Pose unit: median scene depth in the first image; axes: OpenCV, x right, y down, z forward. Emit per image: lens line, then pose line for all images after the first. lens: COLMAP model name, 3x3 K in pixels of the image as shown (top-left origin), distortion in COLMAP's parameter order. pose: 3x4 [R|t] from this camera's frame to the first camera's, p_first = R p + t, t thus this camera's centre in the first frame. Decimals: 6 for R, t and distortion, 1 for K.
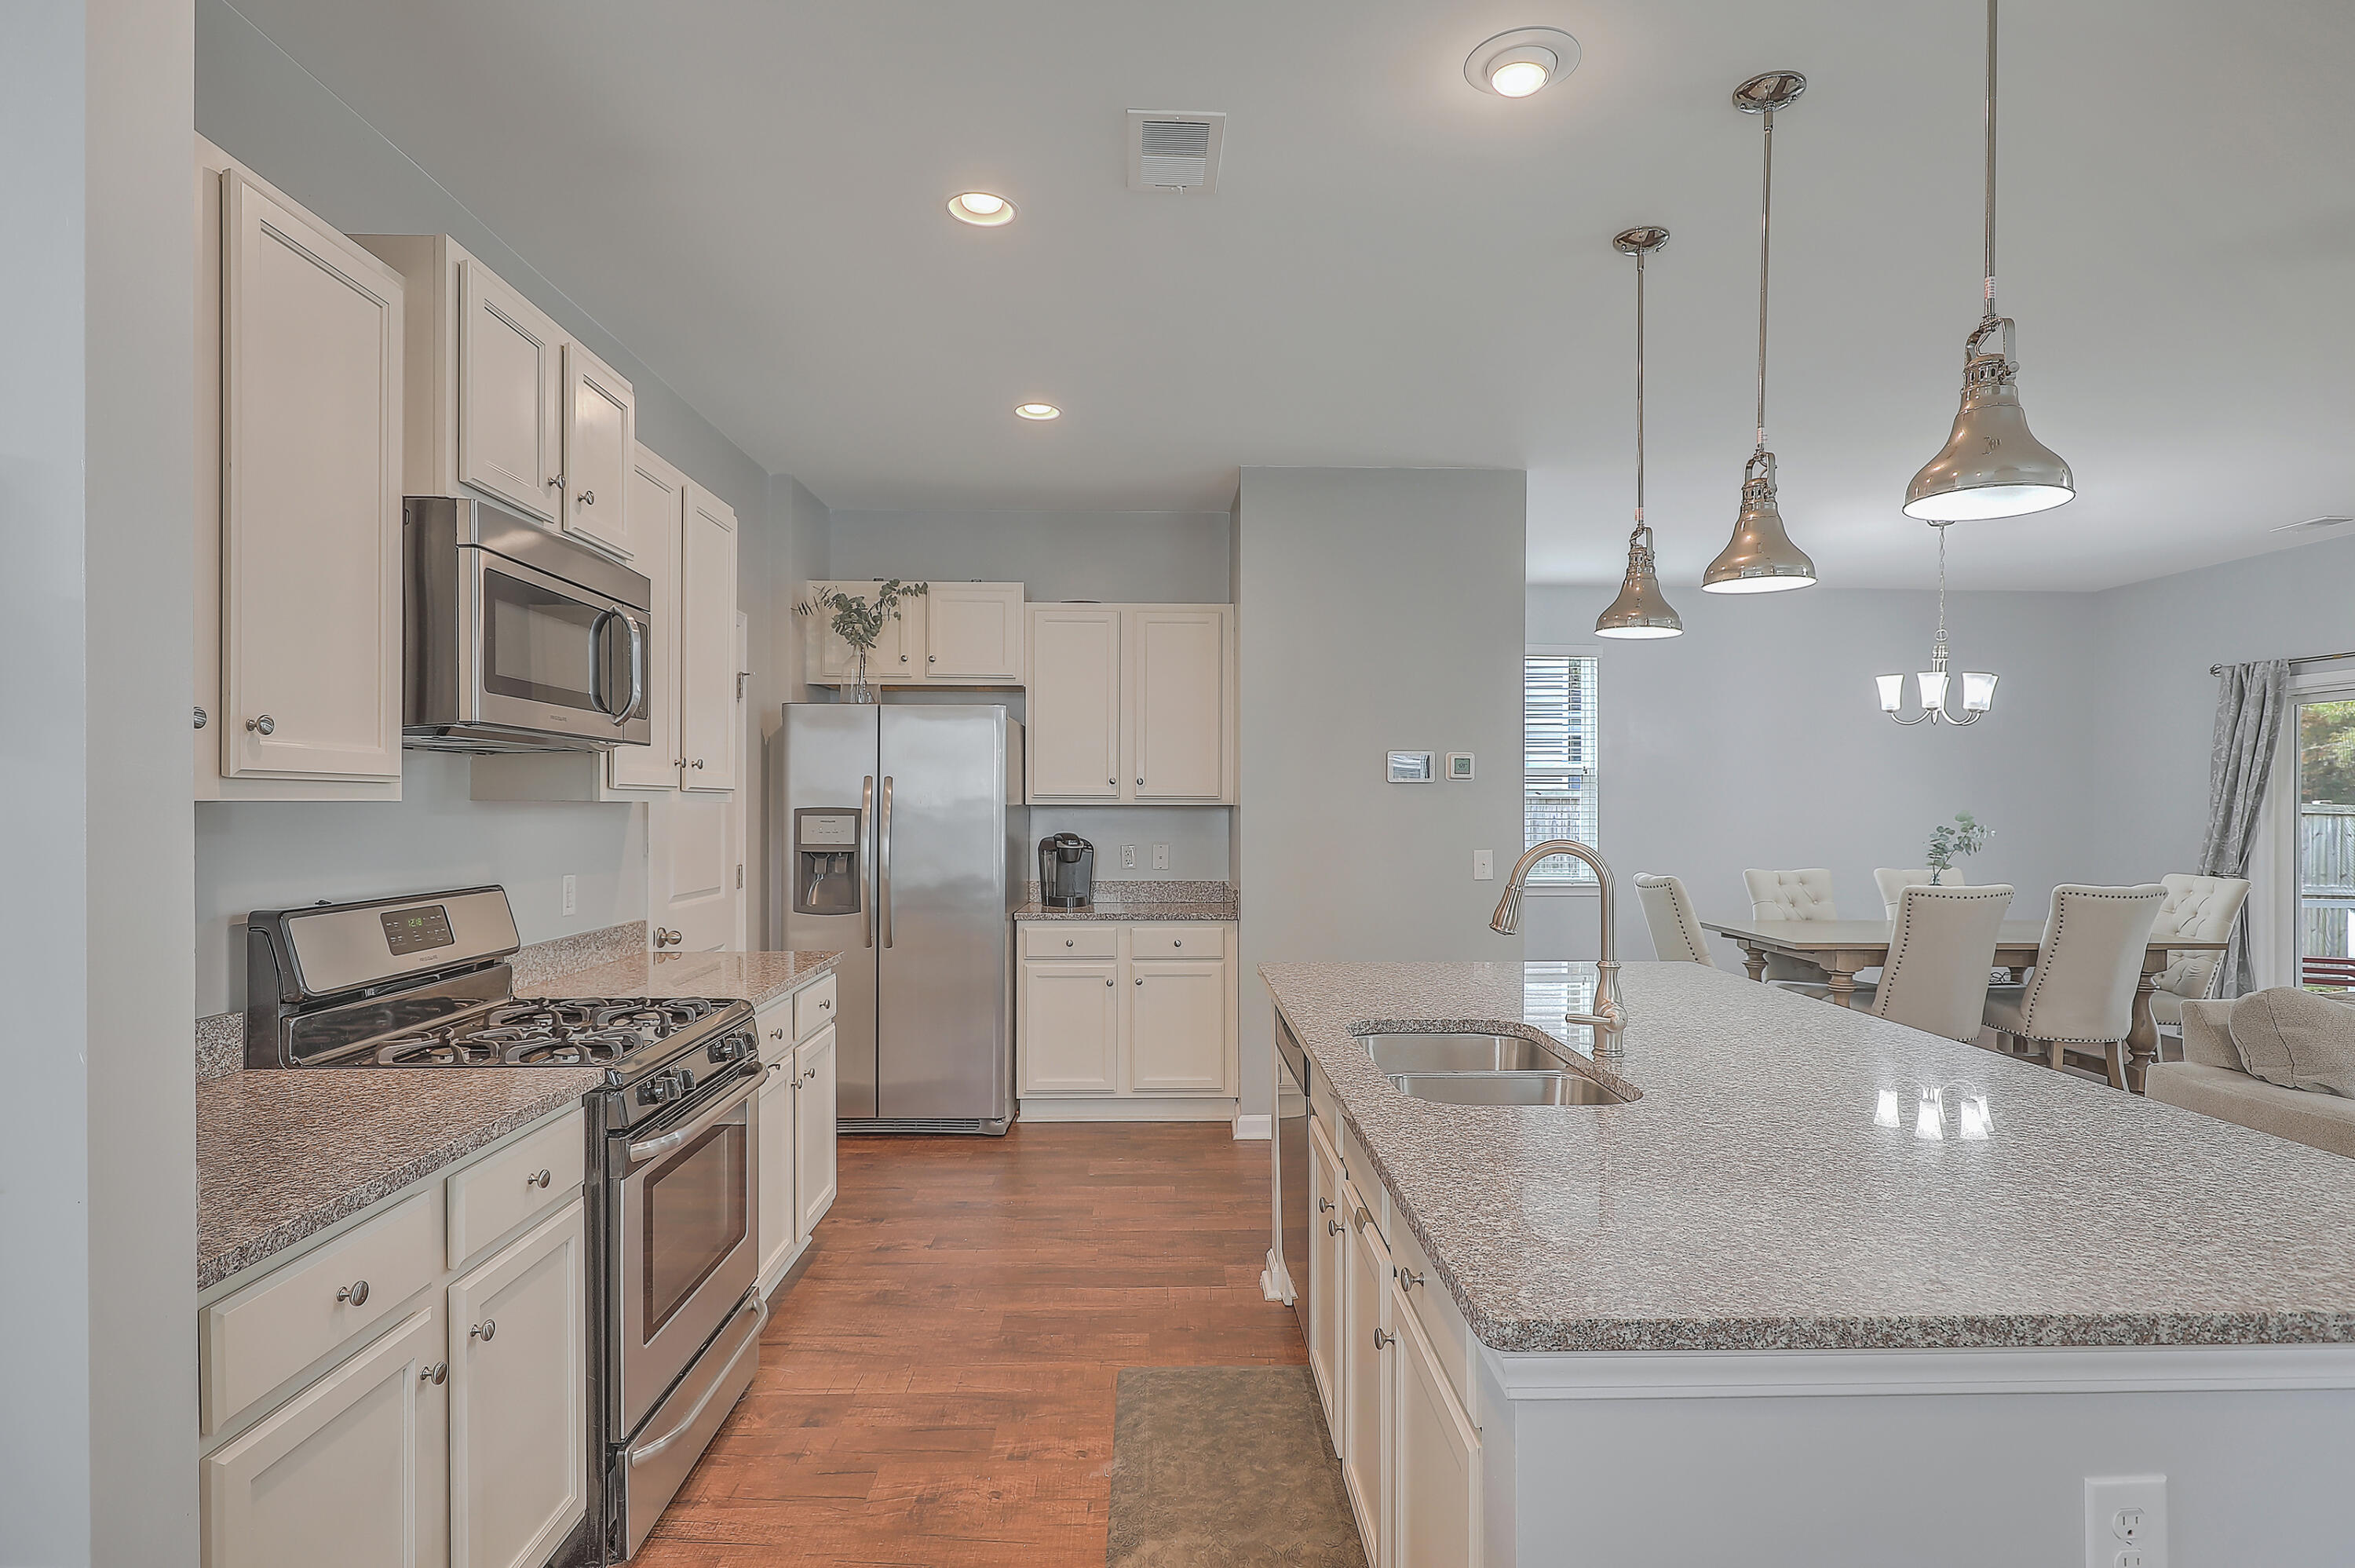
lens RADIAL K [[1223.1, 0, 1186.0], [0, 1223.1, 808.1], [0, 0, 1]] dist [0.000261, -0.000747]
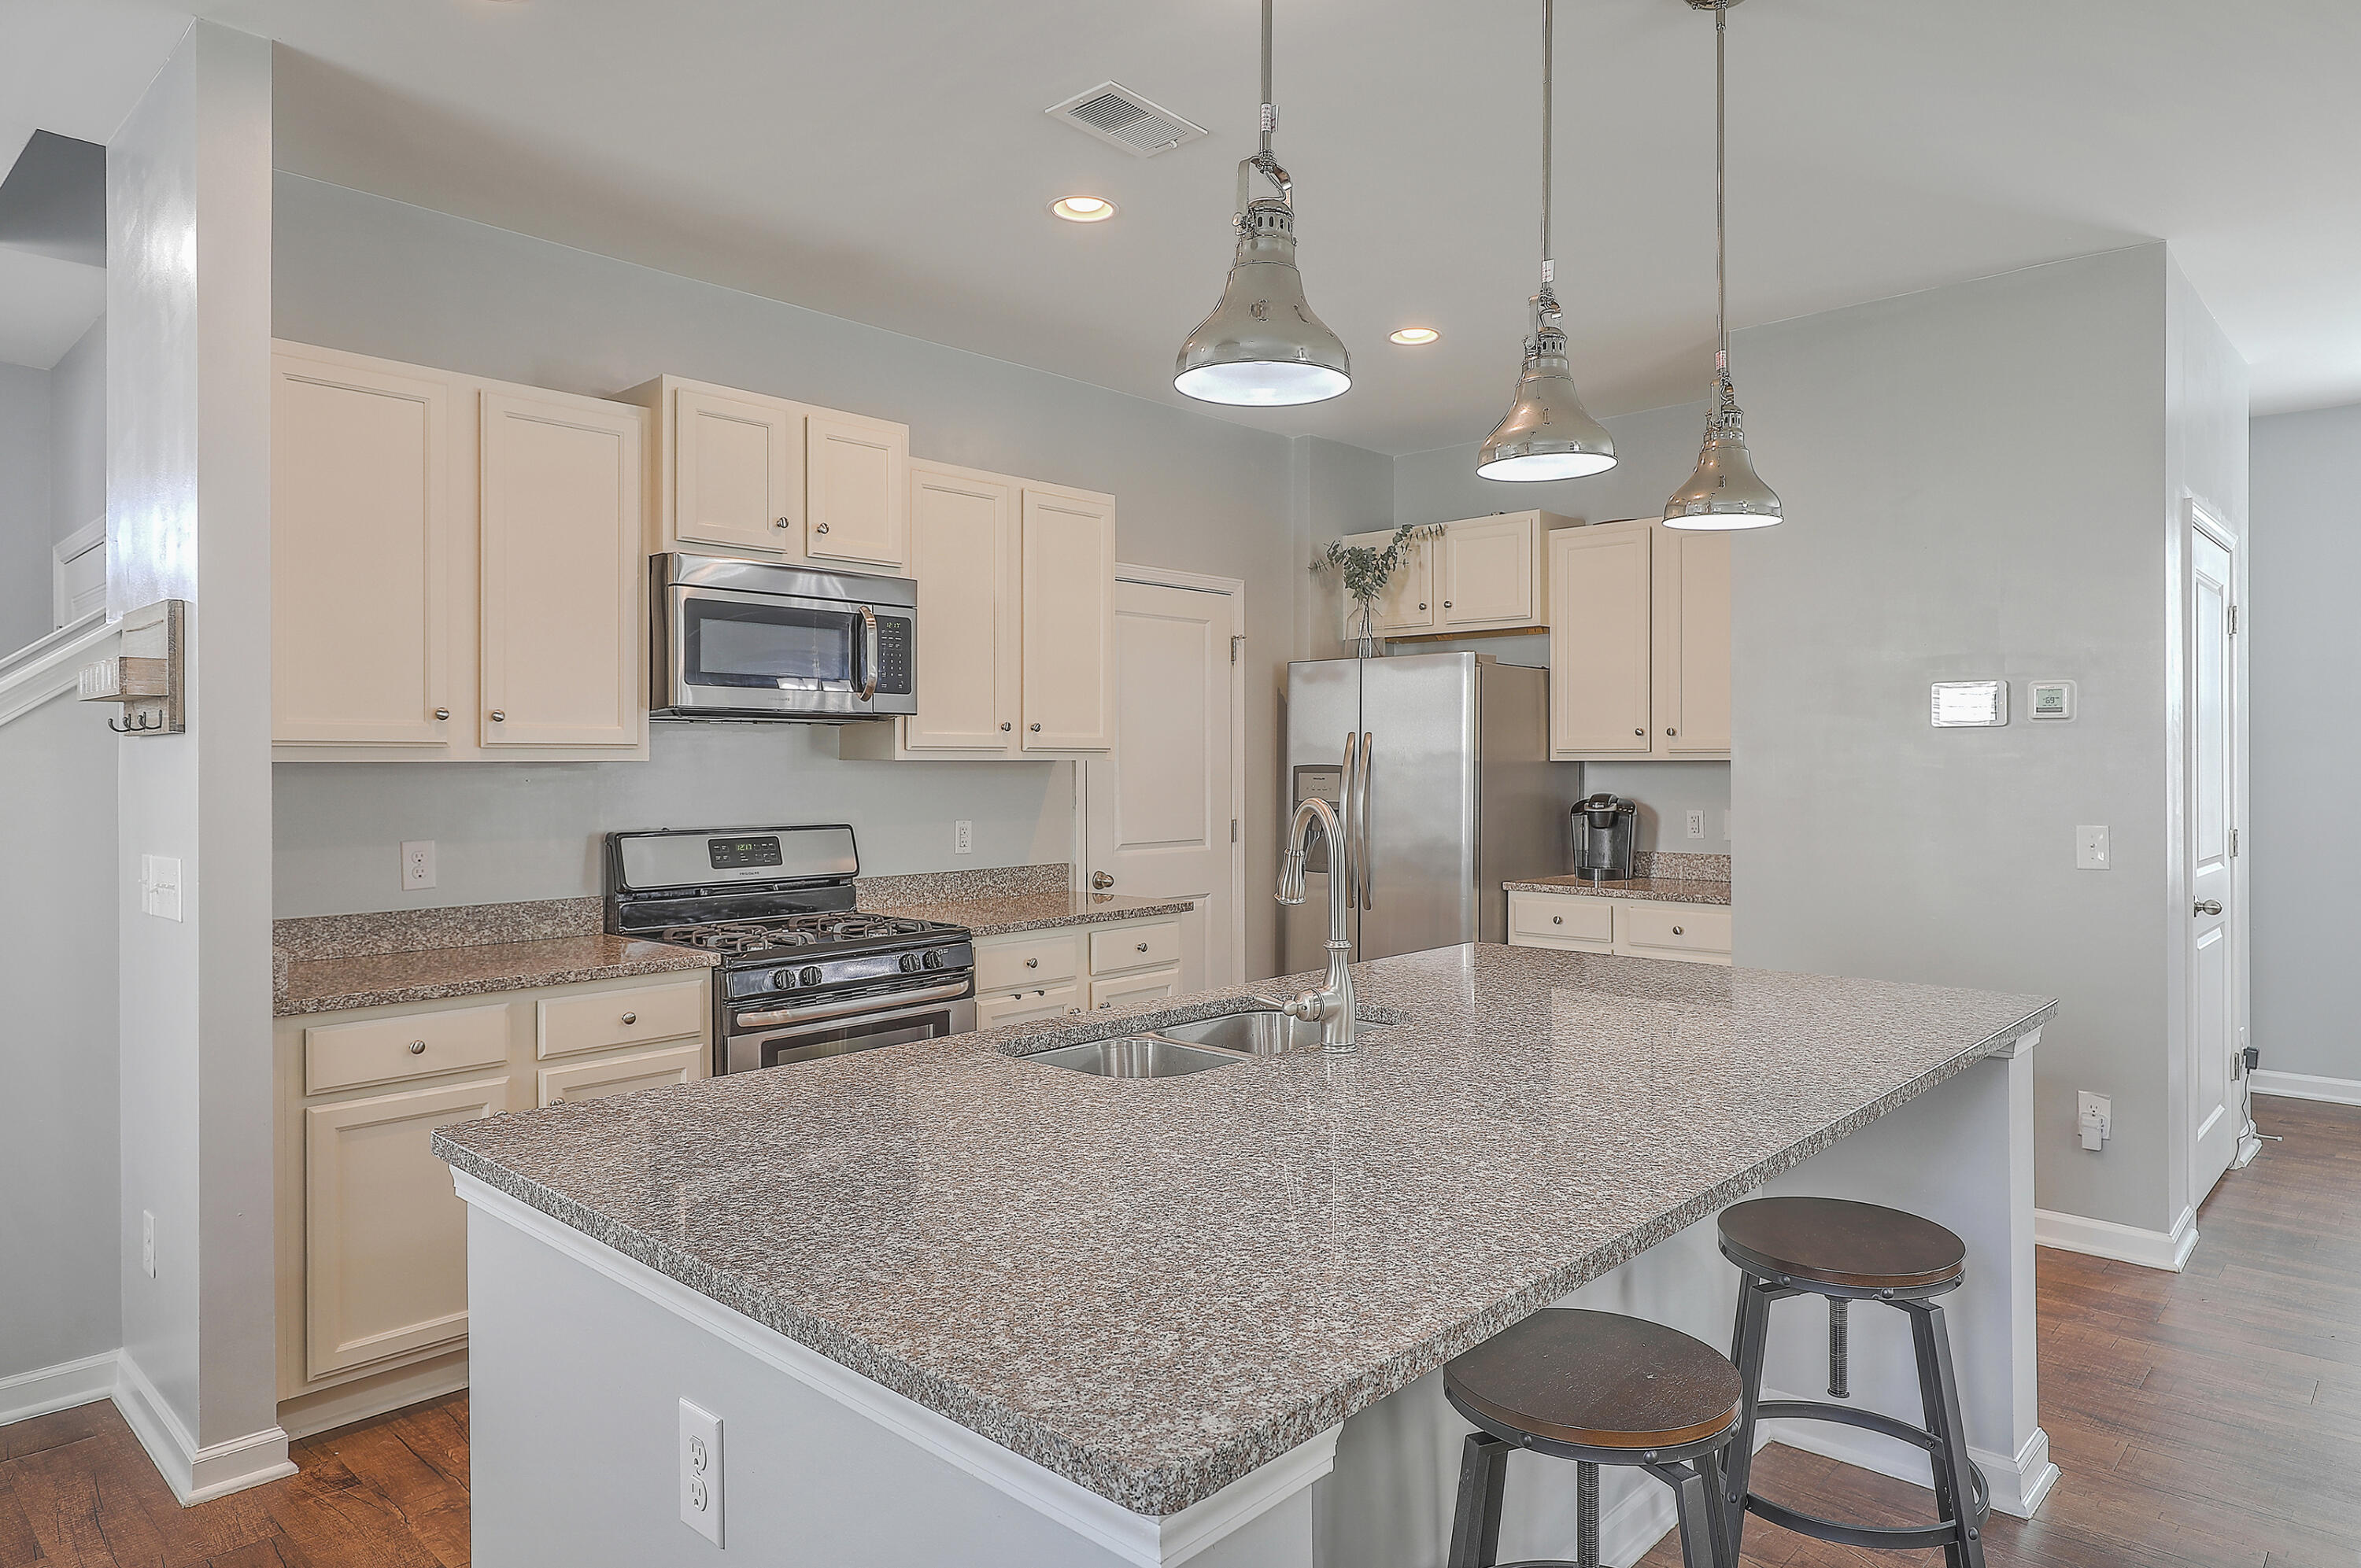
lens RADIAL K [[1421.6, 0, 1186.6], [0, 1421.6, 764.9], [0, 0, 1]] dist [0.001514, 0.000326]
pose [[0.711749, -0.004267, -0.702421, 0.435427], [0.002974, 0.999991, -0.003061, 0.002803], [0.702427, 0.000090, 0.711755, 0.098498]]
